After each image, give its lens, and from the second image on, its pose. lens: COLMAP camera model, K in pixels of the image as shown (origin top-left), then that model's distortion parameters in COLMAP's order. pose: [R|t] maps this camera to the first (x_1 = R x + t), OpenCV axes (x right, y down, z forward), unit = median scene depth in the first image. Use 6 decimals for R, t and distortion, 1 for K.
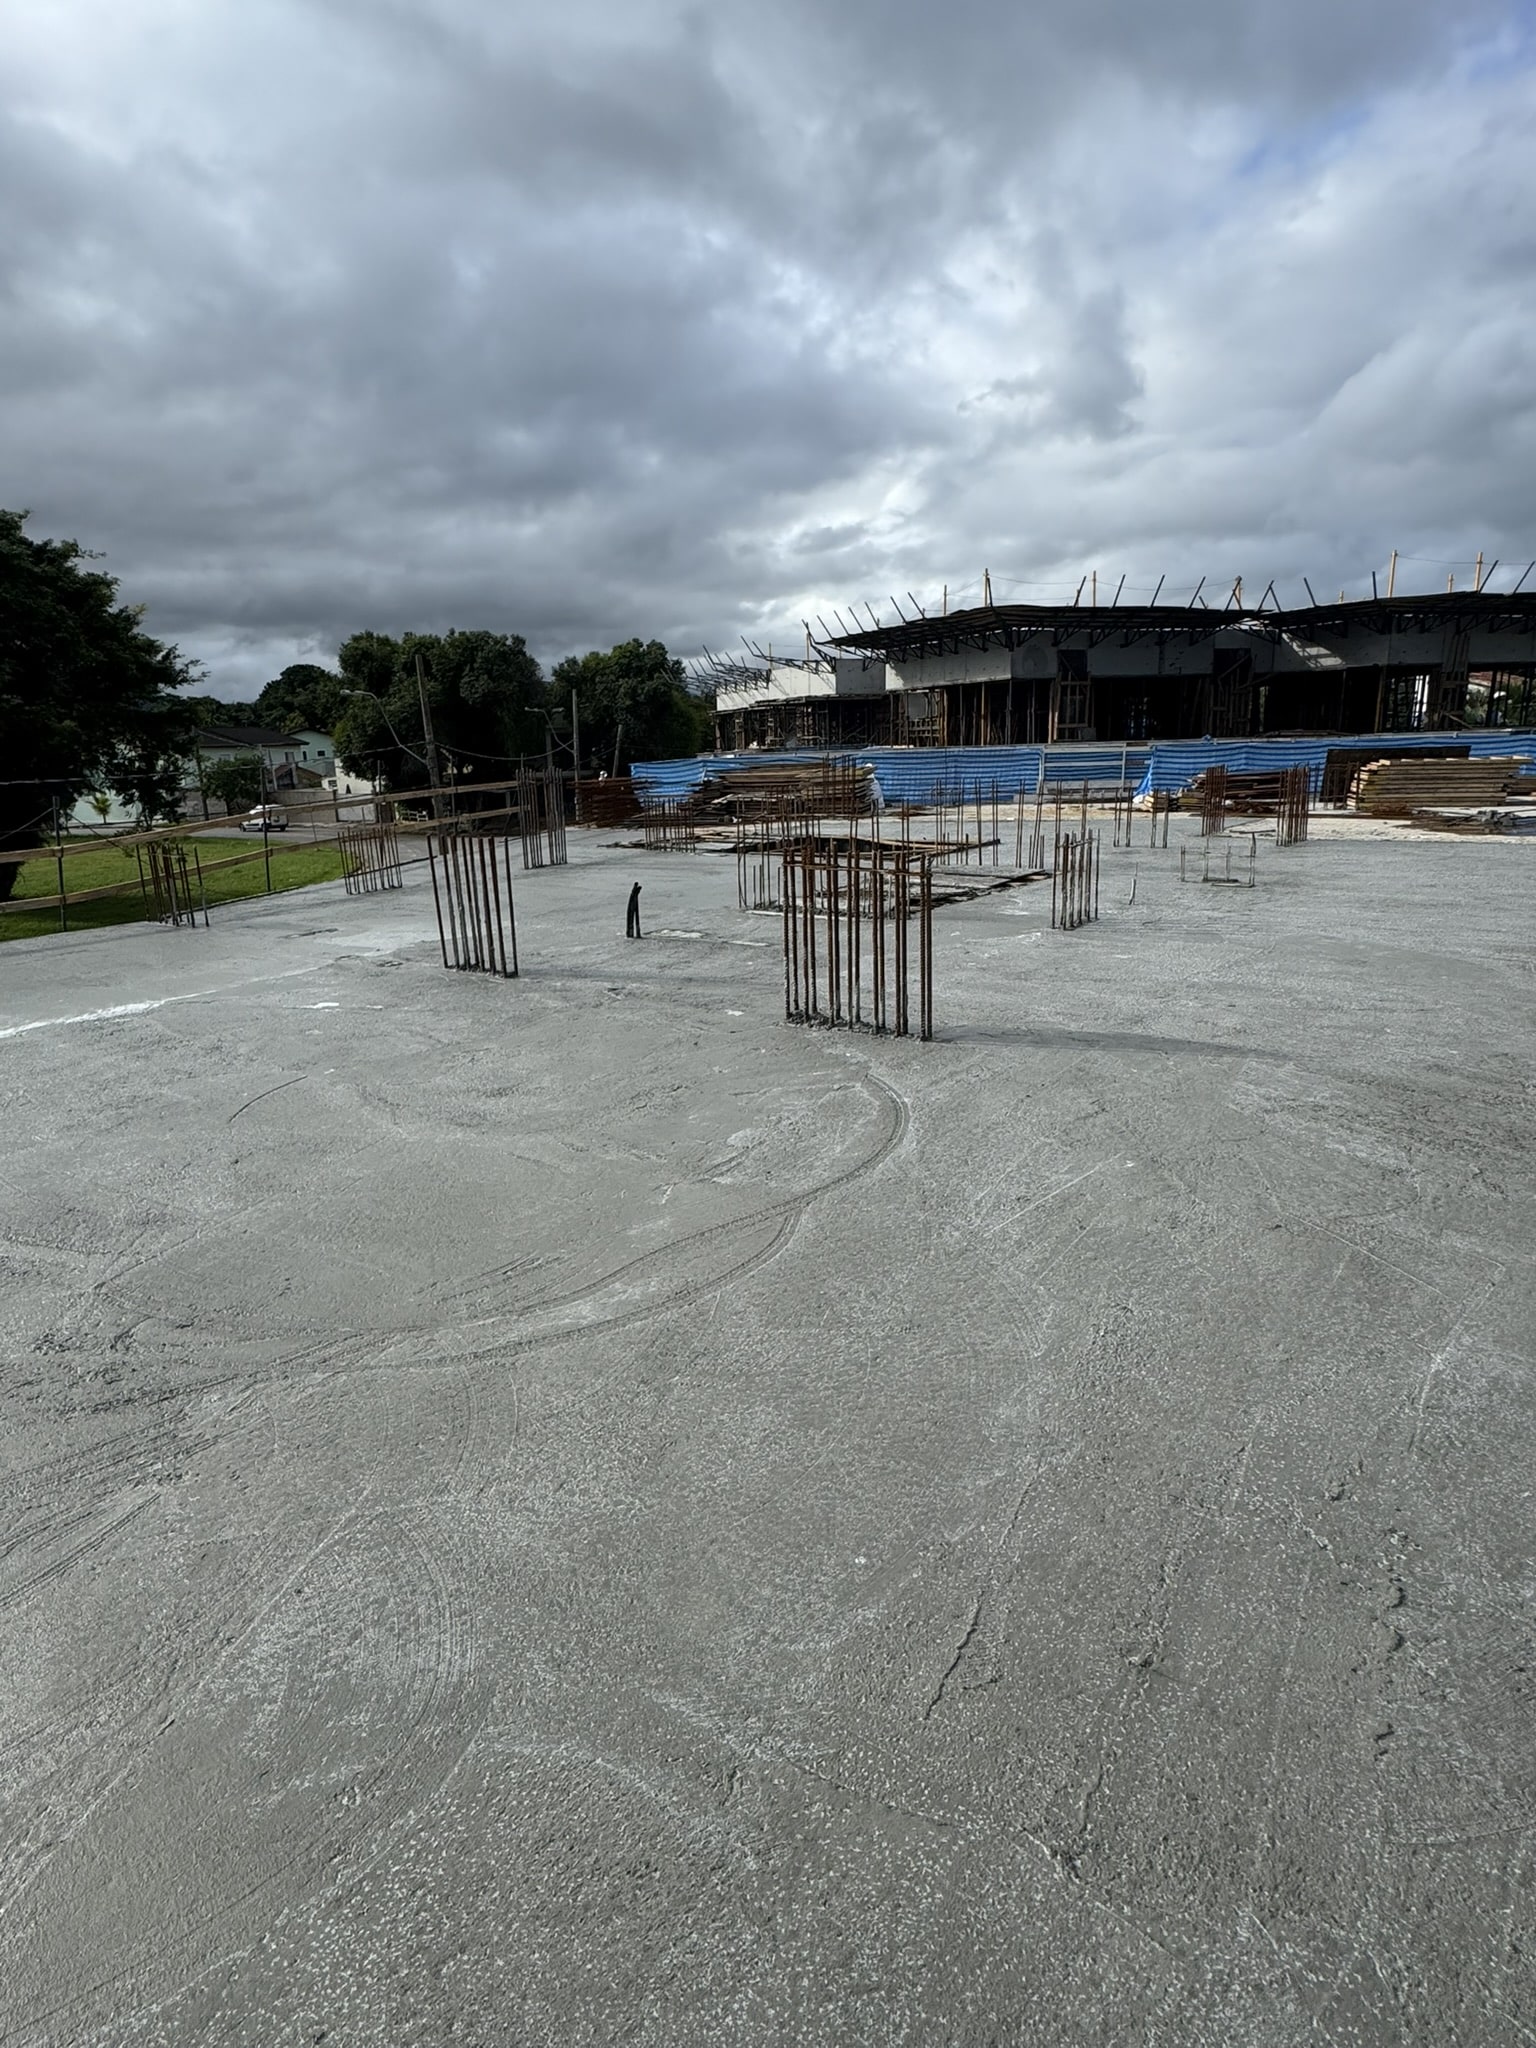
lens RADIAL K [[1123.2, 0, 765.9], [0, 1123.2, 1027.5], [0, 0, 1]] dist [0.005165, 0.000104]
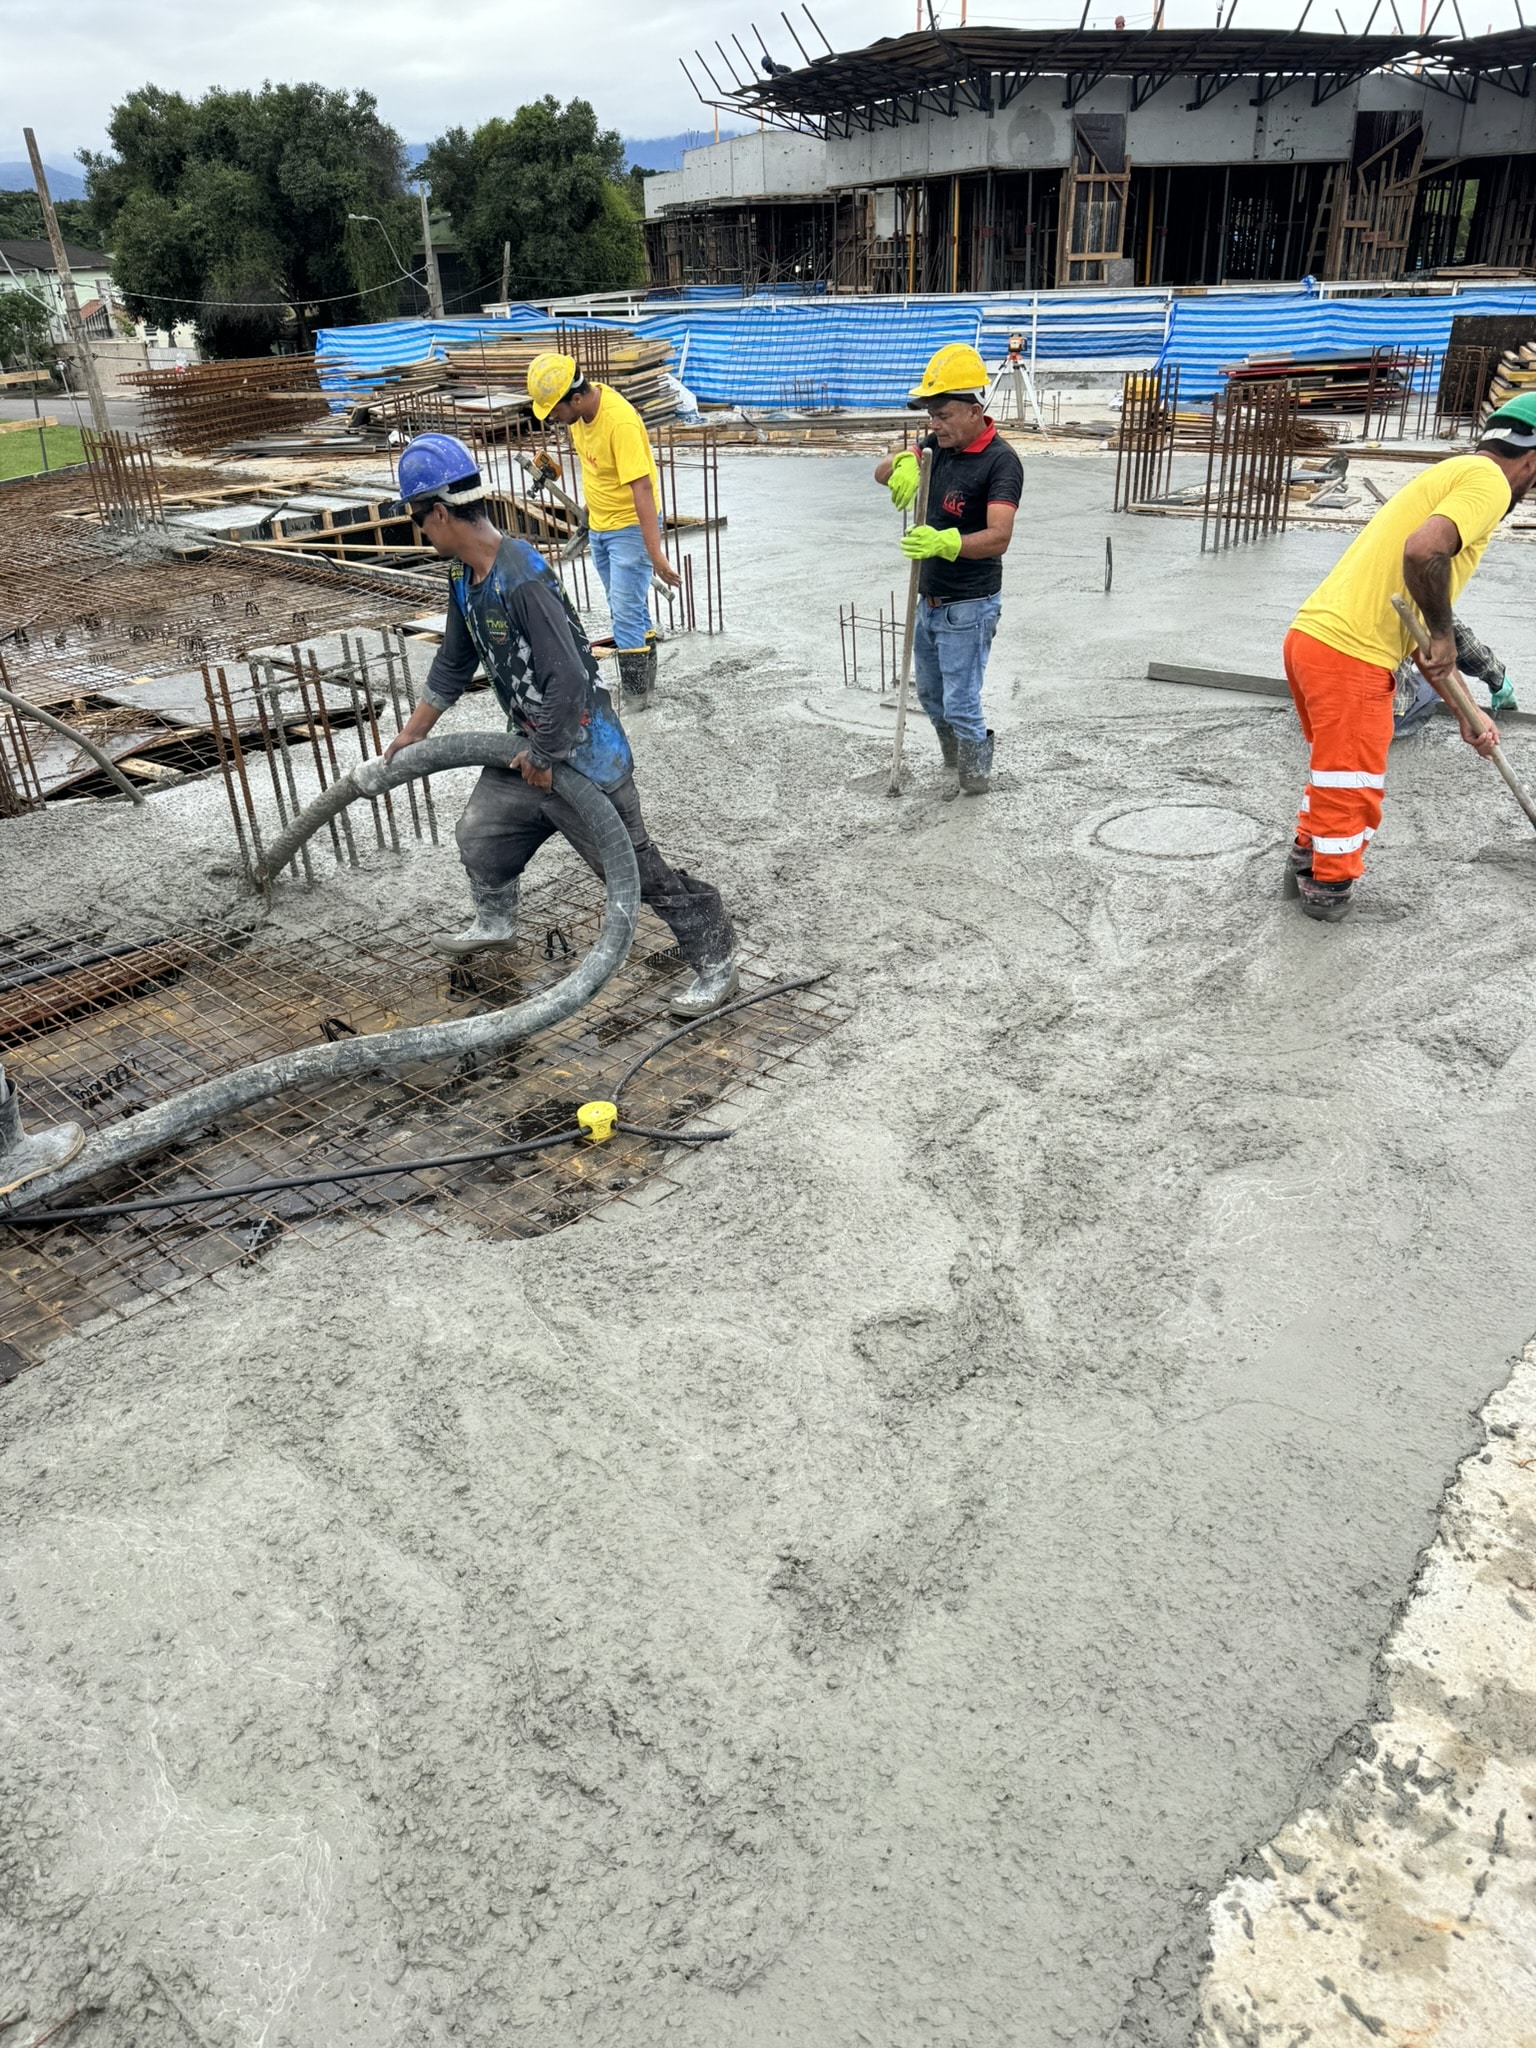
lens RADIAL K [[1429.4, 0, 770.1], [0, 1429.4, 1024.7], [0, 0, 1]] dist [0.000898, -0.002093]
pose [[0.998819, 0.023126, -0.042738, 0.132700], [-0.012108, 0.970197, 0.242014, -0.049585], [0.047062, -0.241211, 0.969331, 0.142822]]
